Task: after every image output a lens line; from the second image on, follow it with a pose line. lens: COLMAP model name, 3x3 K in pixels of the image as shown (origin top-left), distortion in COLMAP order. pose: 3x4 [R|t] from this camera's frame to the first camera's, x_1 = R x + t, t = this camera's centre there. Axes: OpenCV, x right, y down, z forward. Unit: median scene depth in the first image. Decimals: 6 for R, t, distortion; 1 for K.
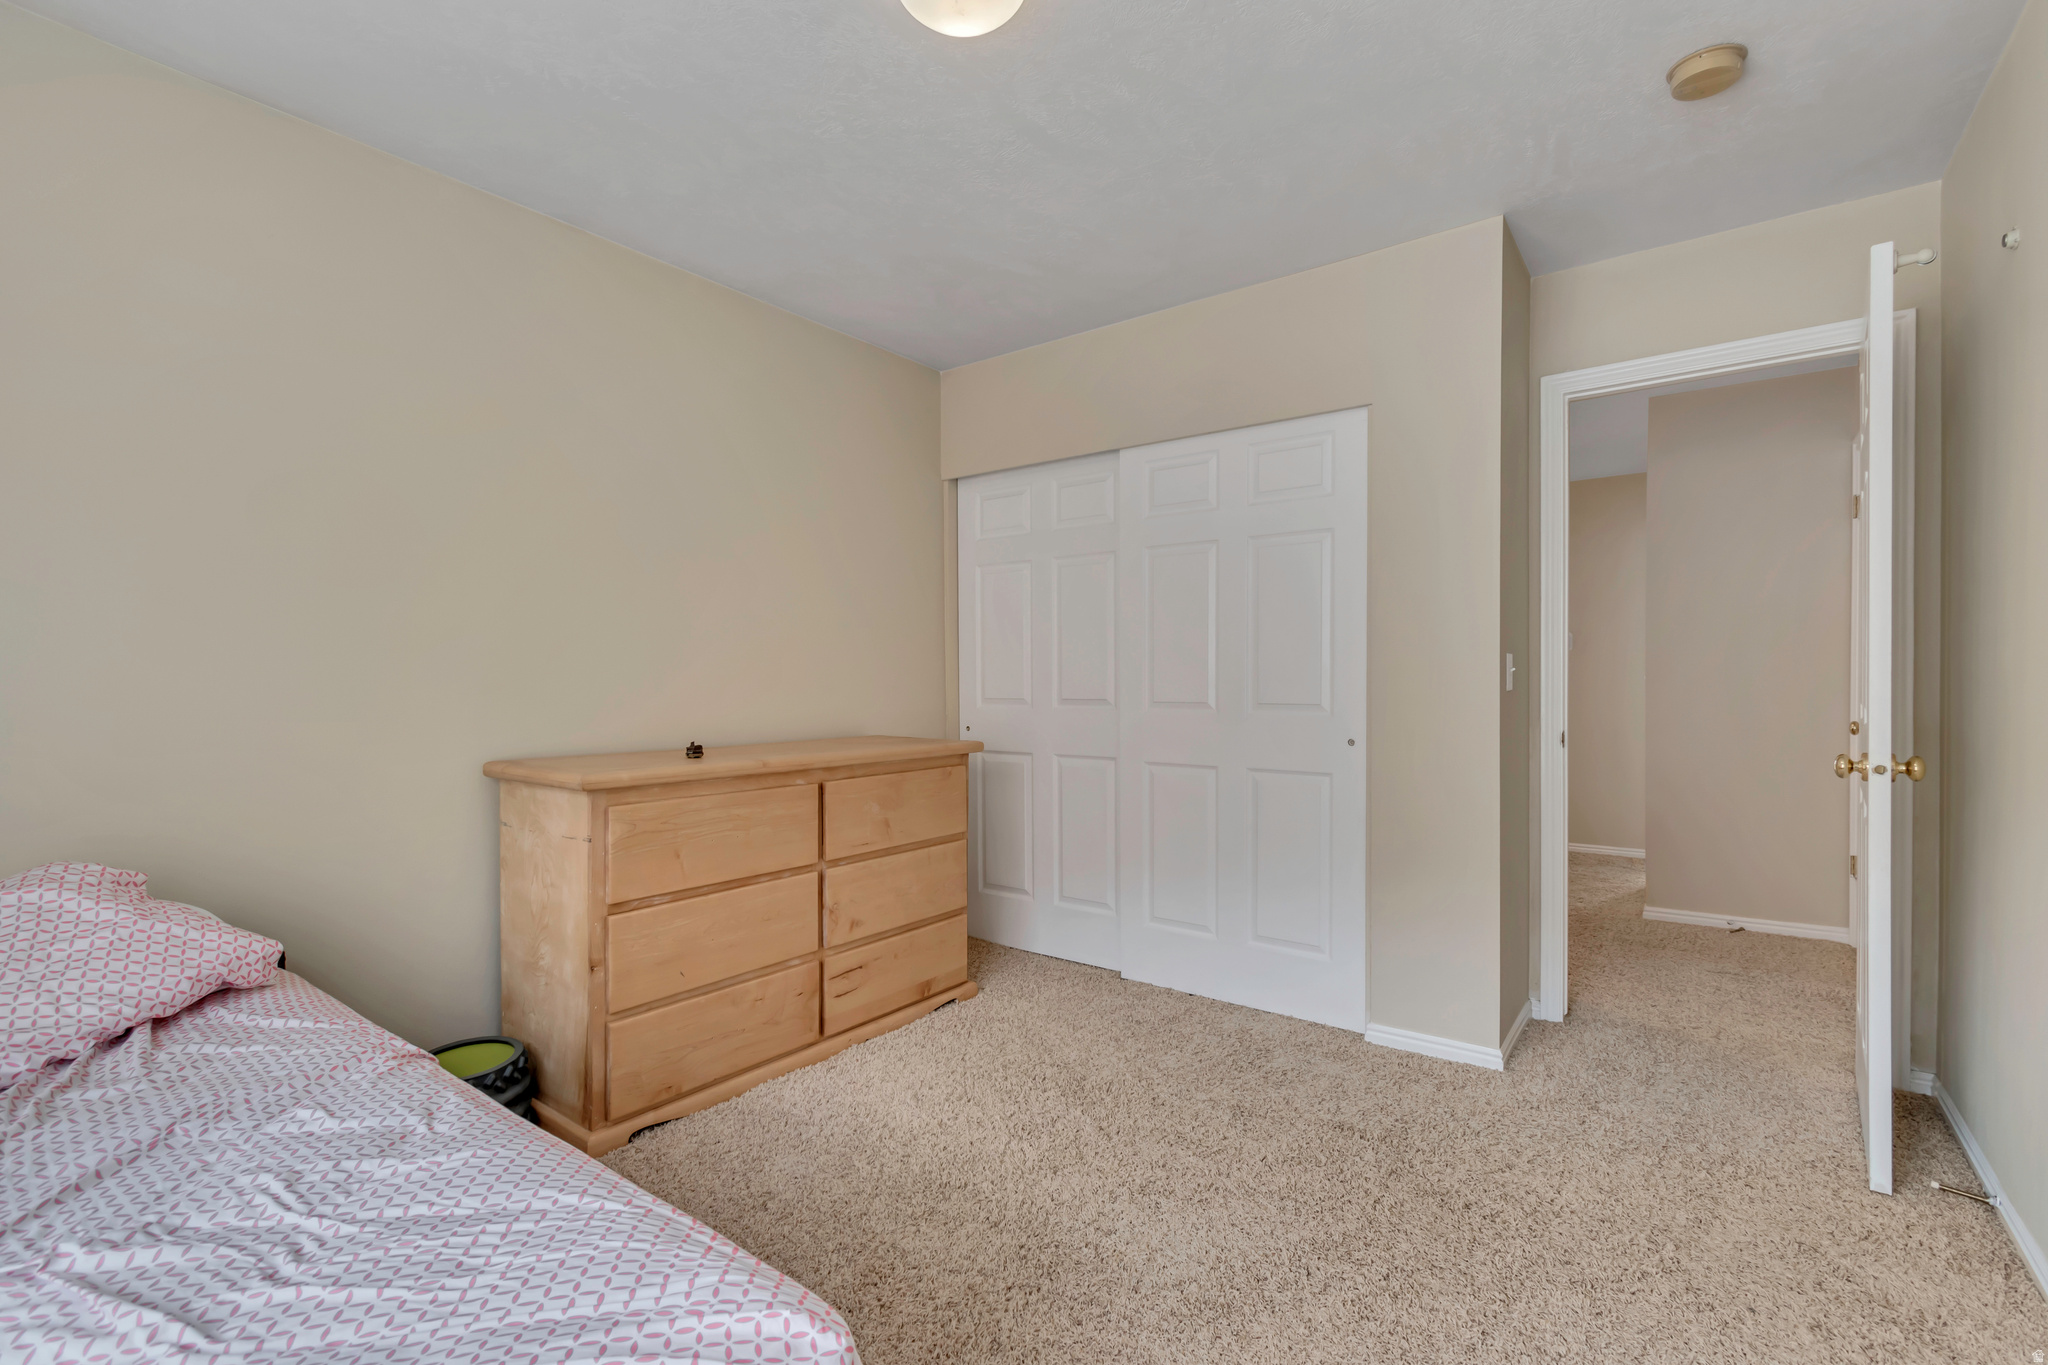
lens RADIAL K [[922.3, 0, 1029.2], [0, 922.3, 683.2], [0, 0, 1]] dist [0.006485, 0.000109]
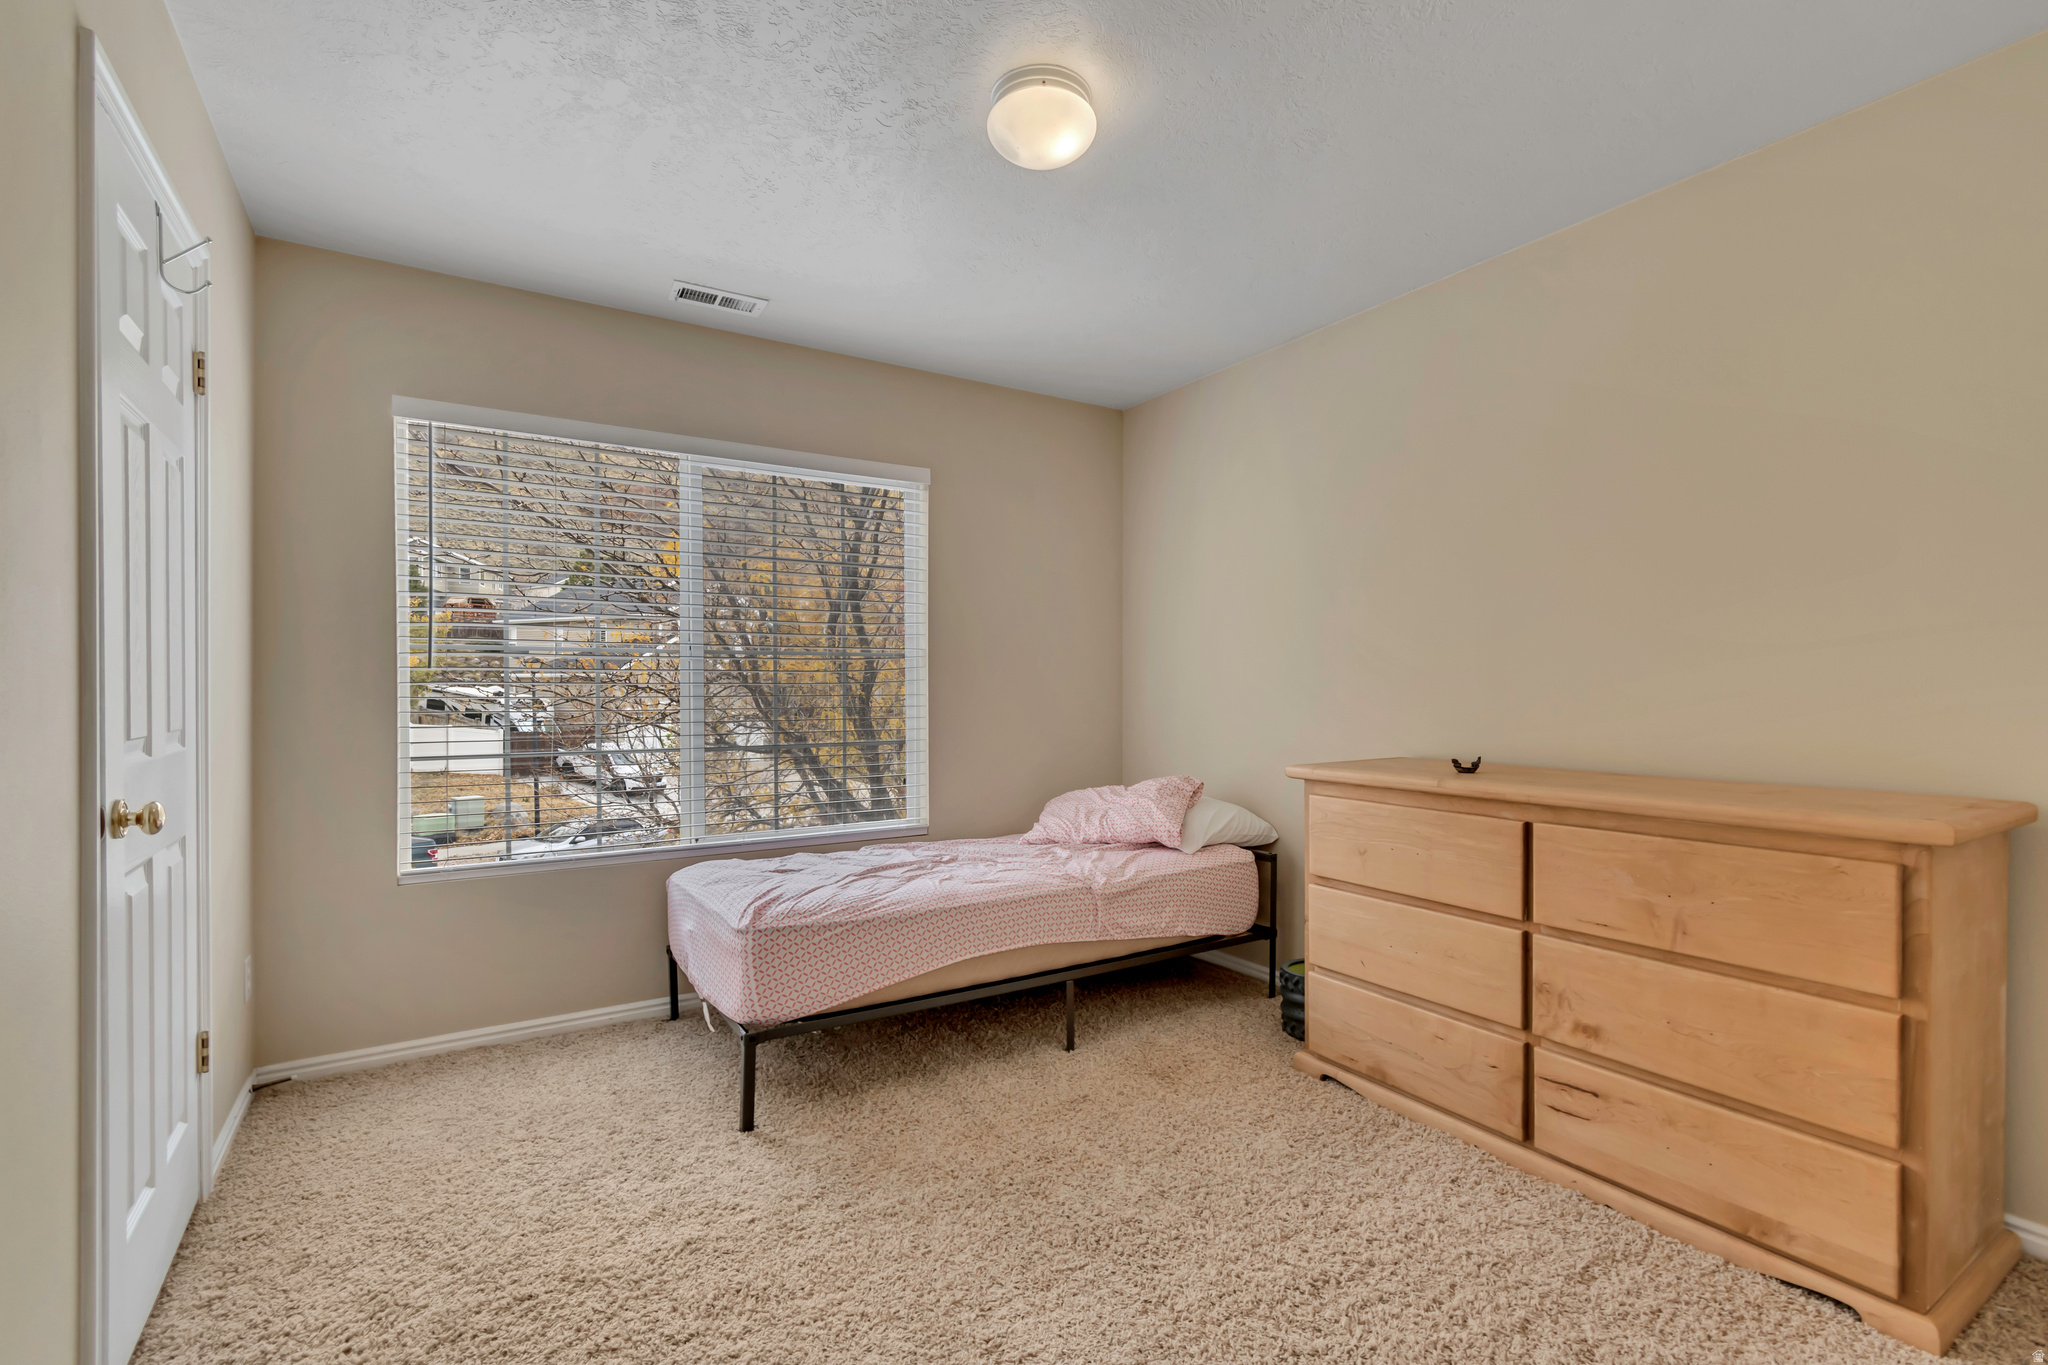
lens RADIAL K [[922.3, 0, 1027.9], [0, 922.3, 687.5], [0, 0, 1]] dist [0.006485, 0.000109]
pose [[-0.347516, 0.002472, -0.937671, 0.663227], [-0.003819, 0.999984, 0.004052, -0.009171], [0.937666, 0.004989, -0.347501, 0.864433]]
